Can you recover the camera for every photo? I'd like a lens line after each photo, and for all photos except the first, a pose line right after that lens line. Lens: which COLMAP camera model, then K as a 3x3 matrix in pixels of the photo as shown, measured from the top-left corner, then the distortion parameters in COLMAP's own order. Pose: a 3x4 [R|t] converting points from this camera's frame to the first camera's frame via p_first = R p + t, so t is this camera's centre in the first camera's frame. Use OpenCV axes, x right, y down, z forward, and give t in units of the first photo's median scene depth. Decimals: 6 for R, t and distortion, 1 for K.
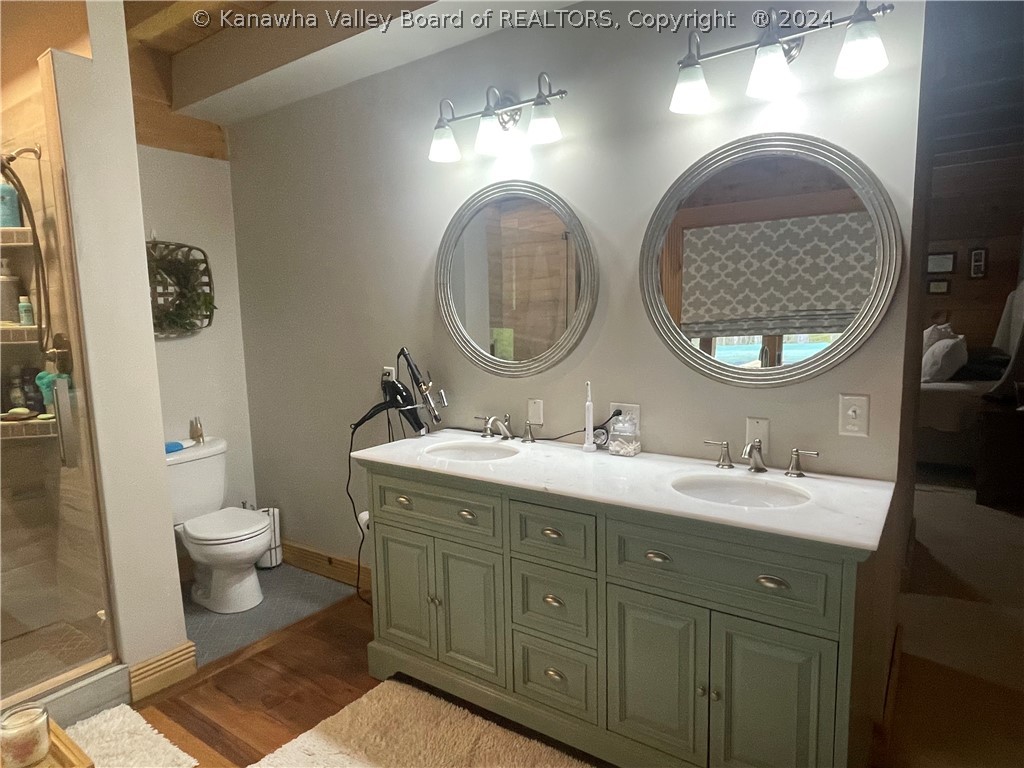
lens RADIAL K [[625.0, 0, 510.8], [0, 625.0, 384.4], [0, 0, 1]] dist [-0.004988, 0.000796]
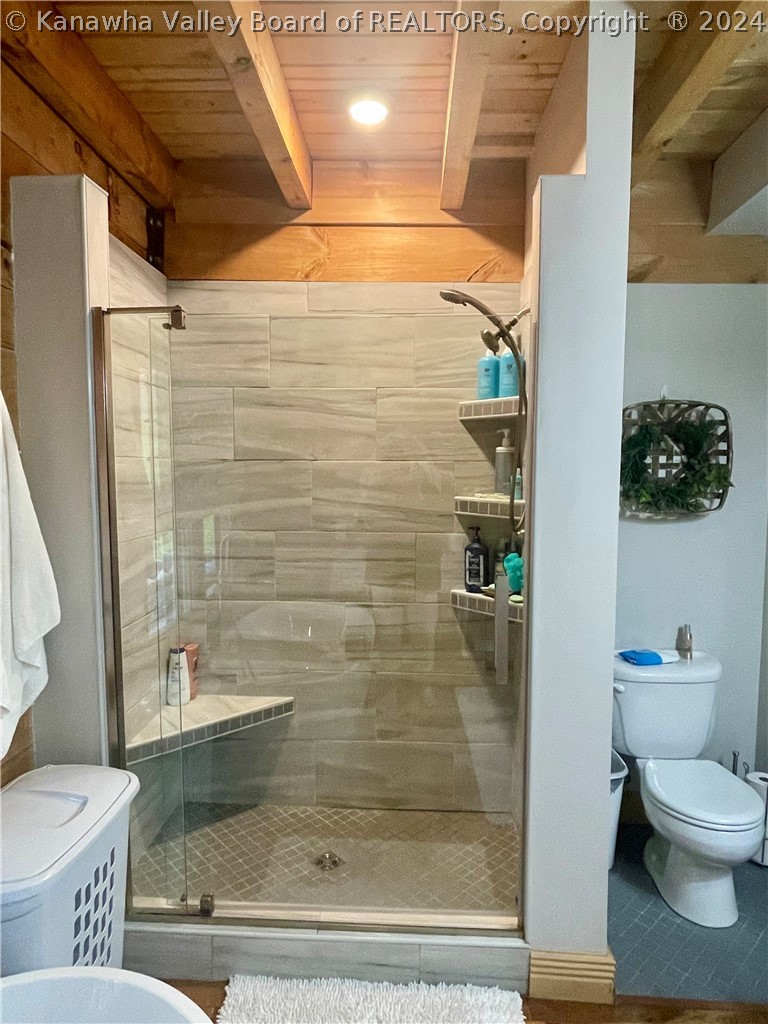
lens RADIAL K [[625.0, 0, 382.8], [0, 625.0, 513.5], [0, 0, 1]] dist [-0.004988, 0.000796]
pose [[0.541182, 0.089369, -0.836143, -0.076116], [-0.122061, 0.992154, 0.027041, -0.059656], [0.831999, 0.087426, 0.547845, 0.259054]]
